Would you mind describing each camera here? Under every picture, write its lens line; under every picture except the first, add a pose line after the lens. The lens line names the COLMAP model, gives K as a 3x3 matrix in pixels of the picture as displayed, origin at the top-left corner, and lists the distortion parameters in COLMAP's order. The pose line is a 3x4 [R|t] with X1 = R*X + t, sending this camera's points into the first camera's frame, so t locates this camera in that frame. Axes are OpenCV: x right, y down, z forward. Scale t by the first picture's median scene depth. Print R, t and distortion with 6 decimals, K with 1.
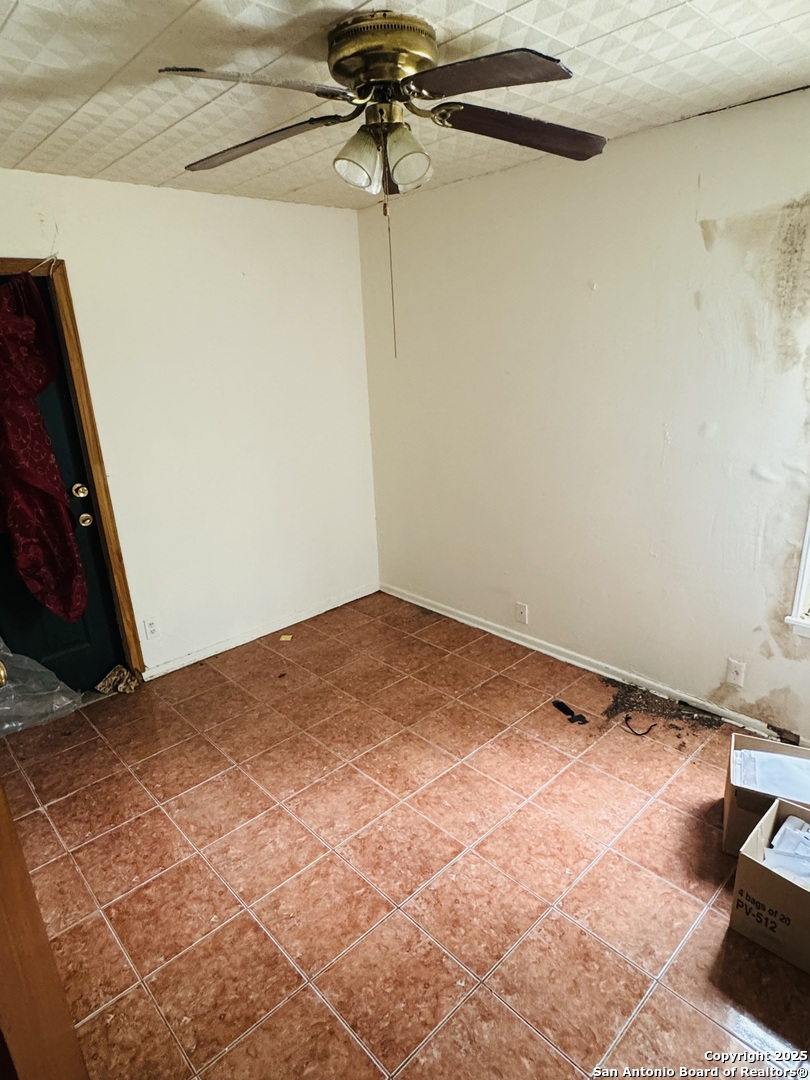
lens RADIAL K [[631.9, 0, 405.1], [0, 631.9, 539.0], [0, 0, 1]] dist [-0.001023, -0.000224]
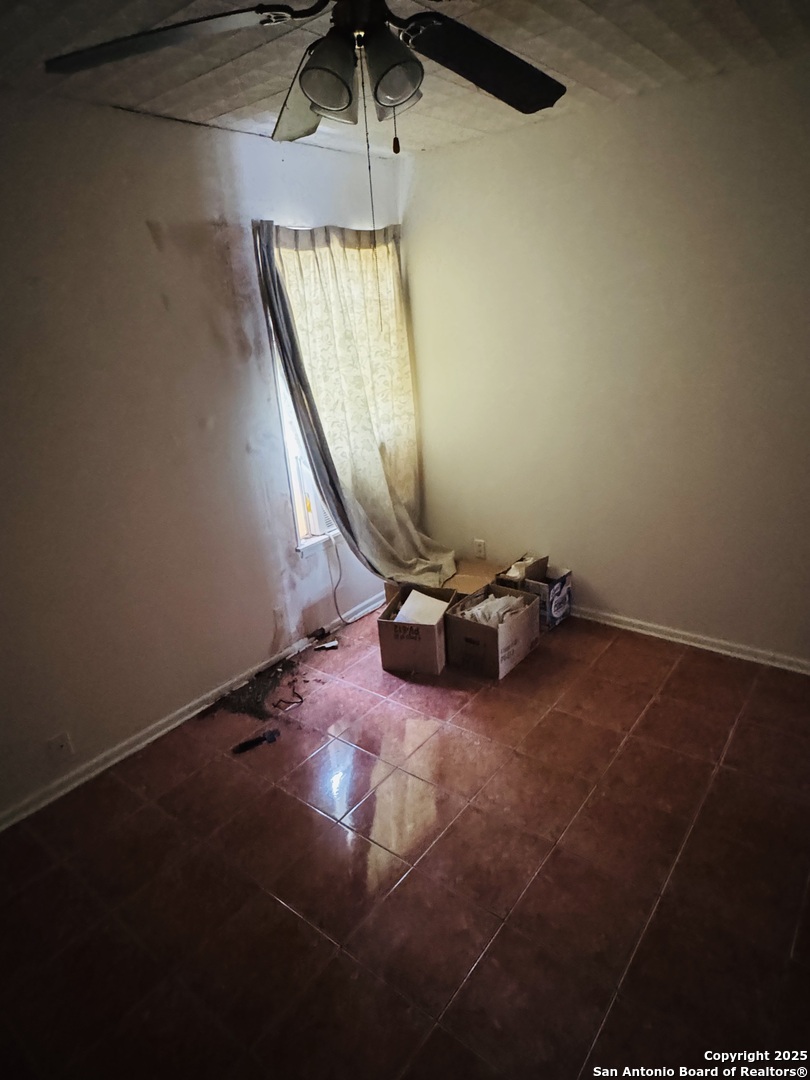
lens RADIAL K [[631.9, 0, 406.9], [0, 631.9, 539.0], [0, 0, 1]] dist [-0.001023, -0.000224]
pose [[-0.148417, -0.286403, 0.946544, -0.556477], [0.373665, 0.869947, 0.321817, -0.195352], [-0.915613, 0.401453, -0.022096, 0.705142]]
